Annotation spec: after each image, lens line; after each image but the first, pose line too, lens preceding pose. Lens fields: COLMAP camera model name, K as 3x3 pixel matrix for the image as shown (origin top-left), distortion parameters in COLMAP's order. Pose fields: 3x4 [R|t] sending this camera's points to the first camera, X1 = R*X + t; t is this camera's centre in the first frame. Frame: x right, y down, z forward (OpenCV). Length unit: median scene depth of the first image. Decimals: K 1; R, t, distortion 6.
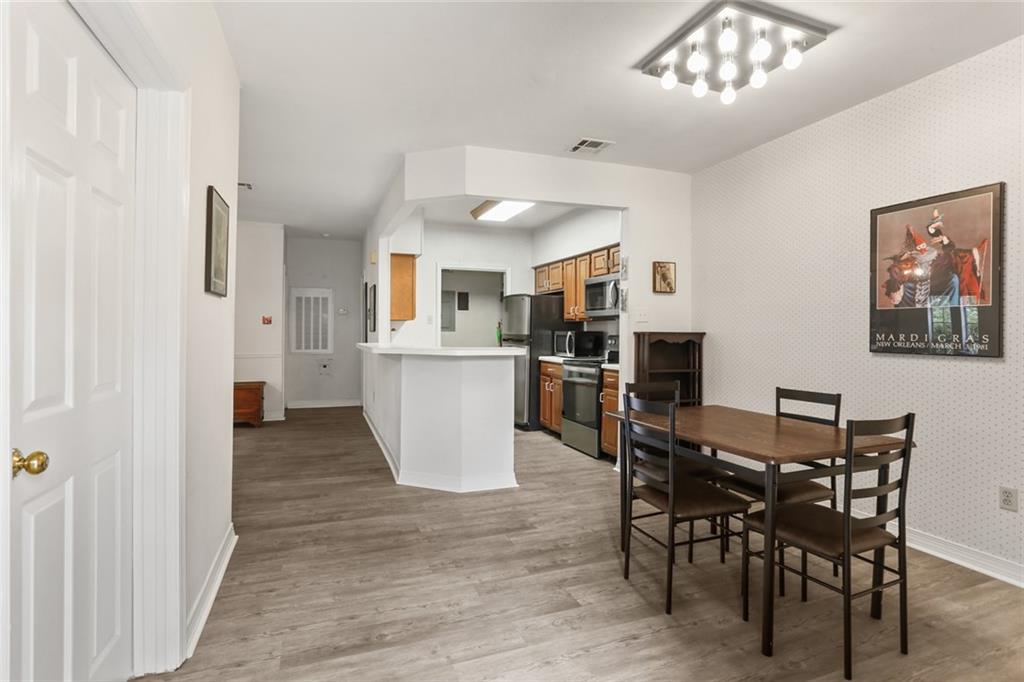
lens RADIAL K [[511.8, 0, 511.7], [0, 511.8, 329.6], [0, 0, 1]] dist [-0.004985, 0.012770]
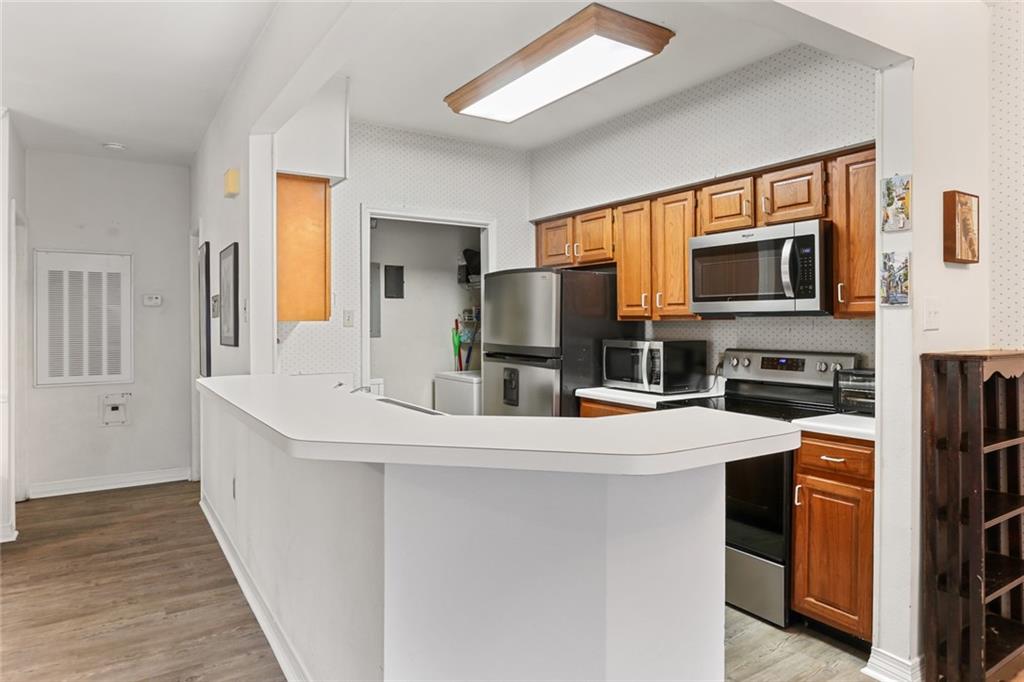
lens RADIAL K [[633.9, 0, 515.0], [0, 633.9, 326.0], [0, 0, 1]] dist [-0.001789, 0.001924]
pose [[0.977514, -0.009052, 0.210678, -0.153484], [0.007004, 0.999921, 0.010462, -0.020109], [-0.210756, -0.008751, 0.977499, 0.425581]]
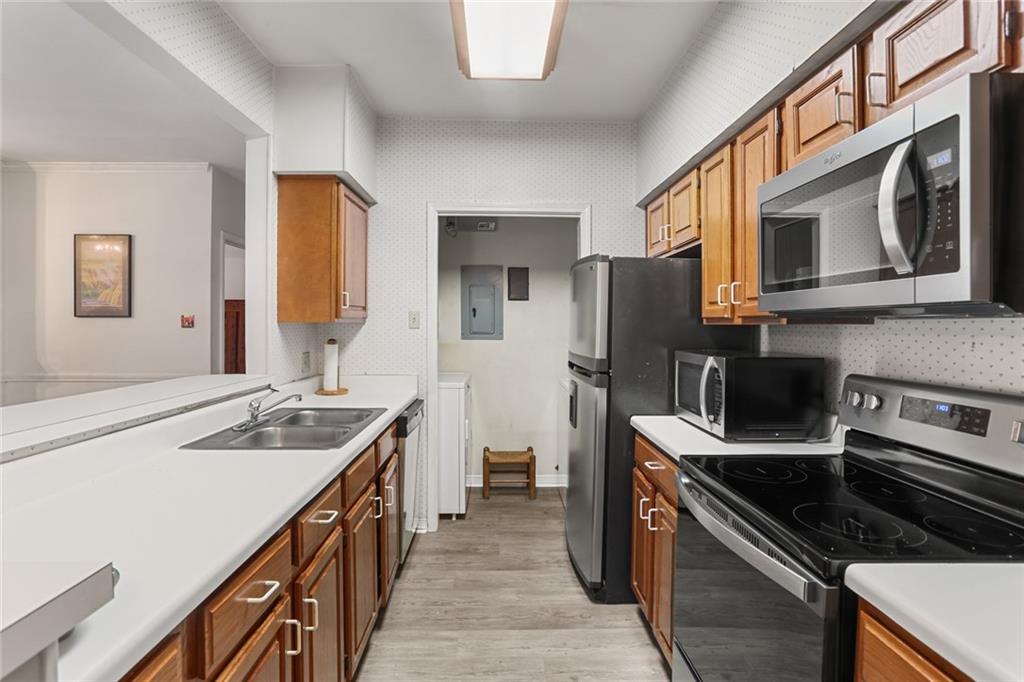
lens RADIAL K [[511.8, 0, 511.7], [0, 511.8, 329.6], [0, 0, 1]] dist [-0.004985, 0.012770]
pose [[0.945960, 0.003036, -0.324269, 0.101722], [0.000418, 0.999944, 0.010582, -0.018082], [0.324283, -0.010146, 0.945906, 0.661439]]
